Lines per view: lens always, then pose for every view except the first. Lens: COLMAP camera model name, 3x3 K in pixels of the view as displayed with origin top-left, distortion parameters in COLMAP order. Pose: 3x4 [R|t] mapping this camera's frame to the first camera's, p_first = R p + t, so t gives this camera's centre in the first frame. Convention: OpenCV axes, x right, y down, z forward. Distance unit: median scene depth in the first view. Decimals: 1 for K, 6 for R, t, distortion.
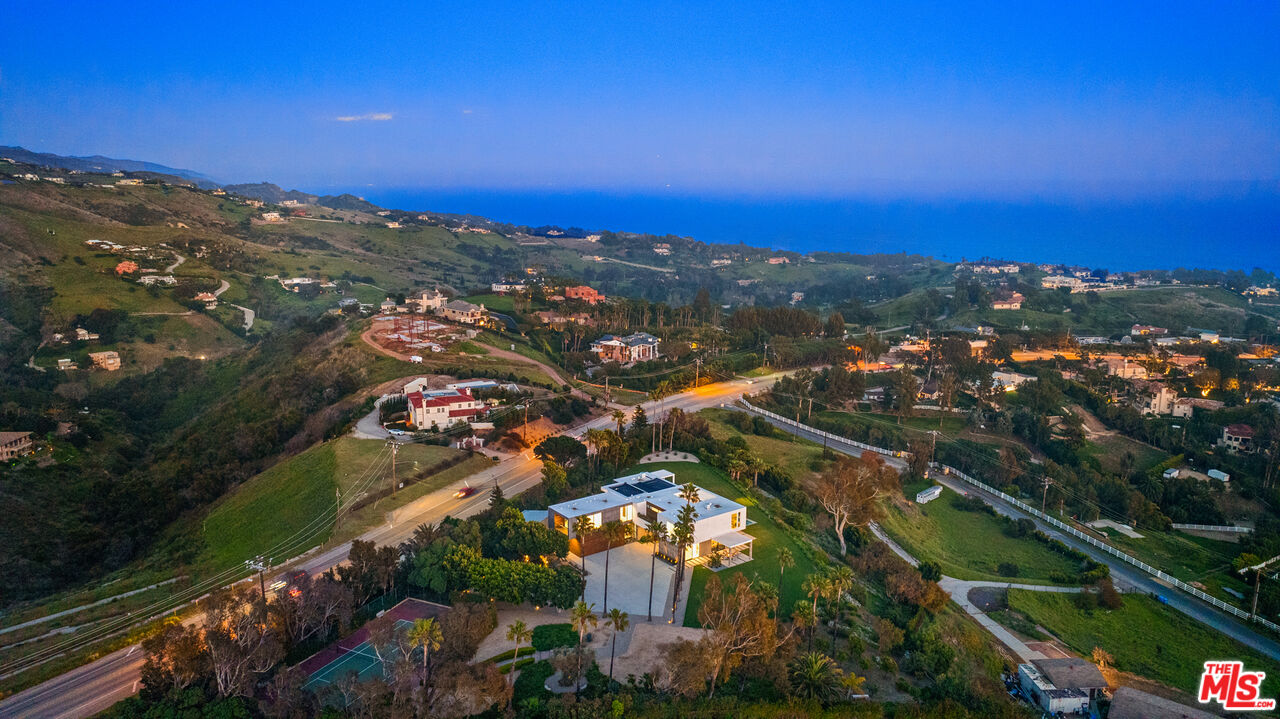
lens RADIAL K [[914.6, 0, 640.0], [0, 914.6, 359.5], [0, 0, 1]] dist [-0.040063, 0.050775]
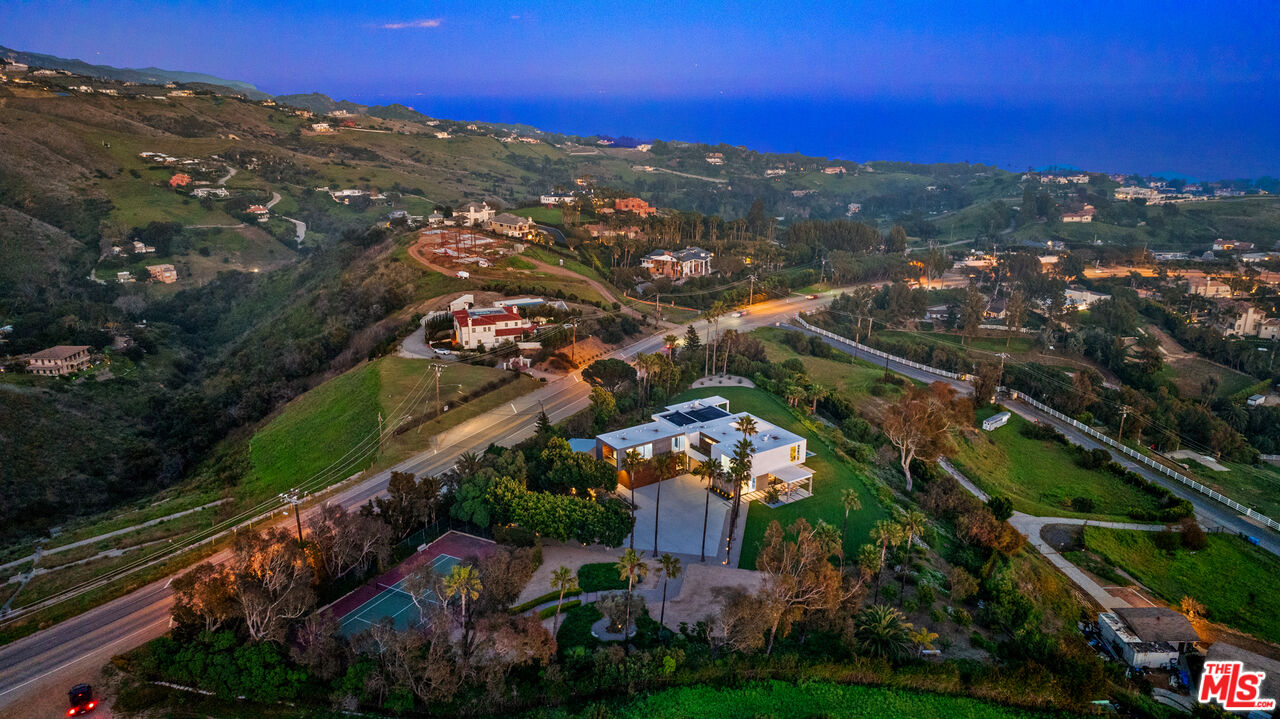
lens RADIAL K [[914.6, 0, 640.0], [0, 914.6, 359.5], [0, 0, 1]] dist [-0.040063, 0.050775]
pose [[0.998467, 0.007966, -0.054774, -0.001807], [-0.002671, 0.995371, 0.096070, -0.004930], [0.055285, -0.095776, 0.993866, 0.033513]]
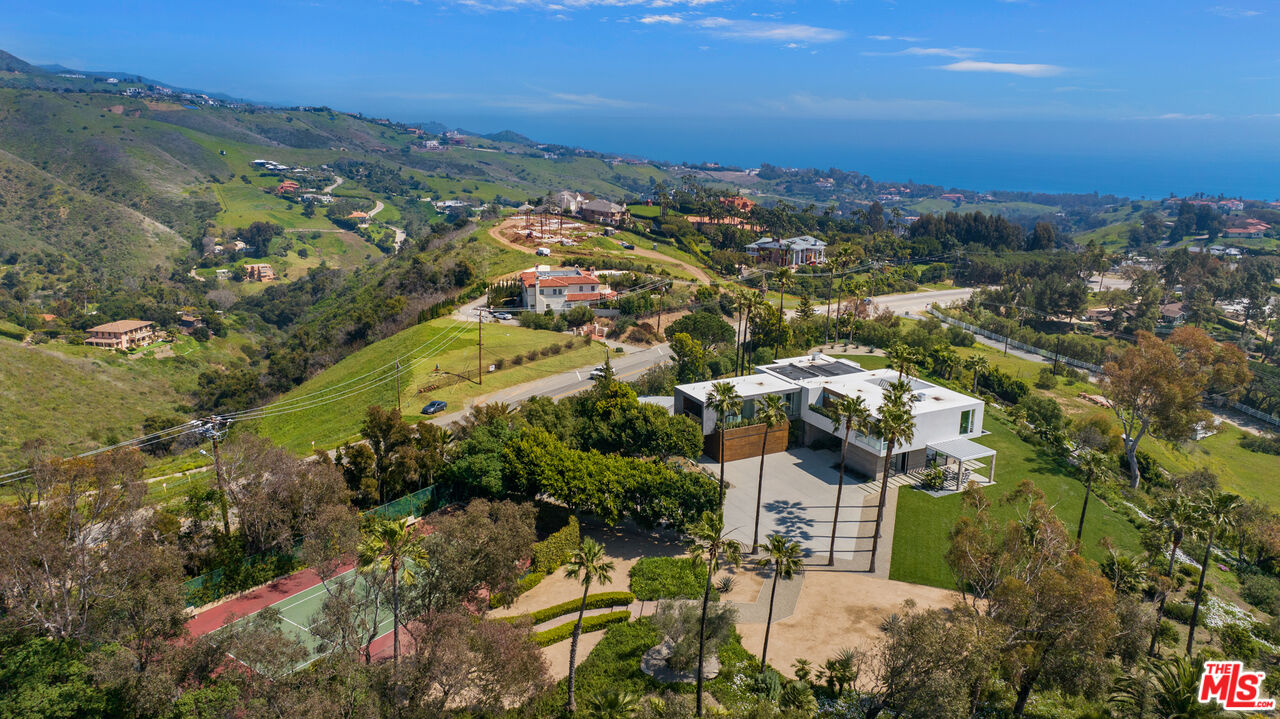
lens RADIAL K [[914.6, 0, 640.0], [0, 914.6, 359.5], [0, 0, 1]] dist [-0.040063, 0.050775]
pose [[0.985540, 0.044330, -0.163541, -0.008862], [-0.034760, 0.997537, 0.060921, 0.052322], [0.165839, -0.054355, 0.984654, 0.173617]]
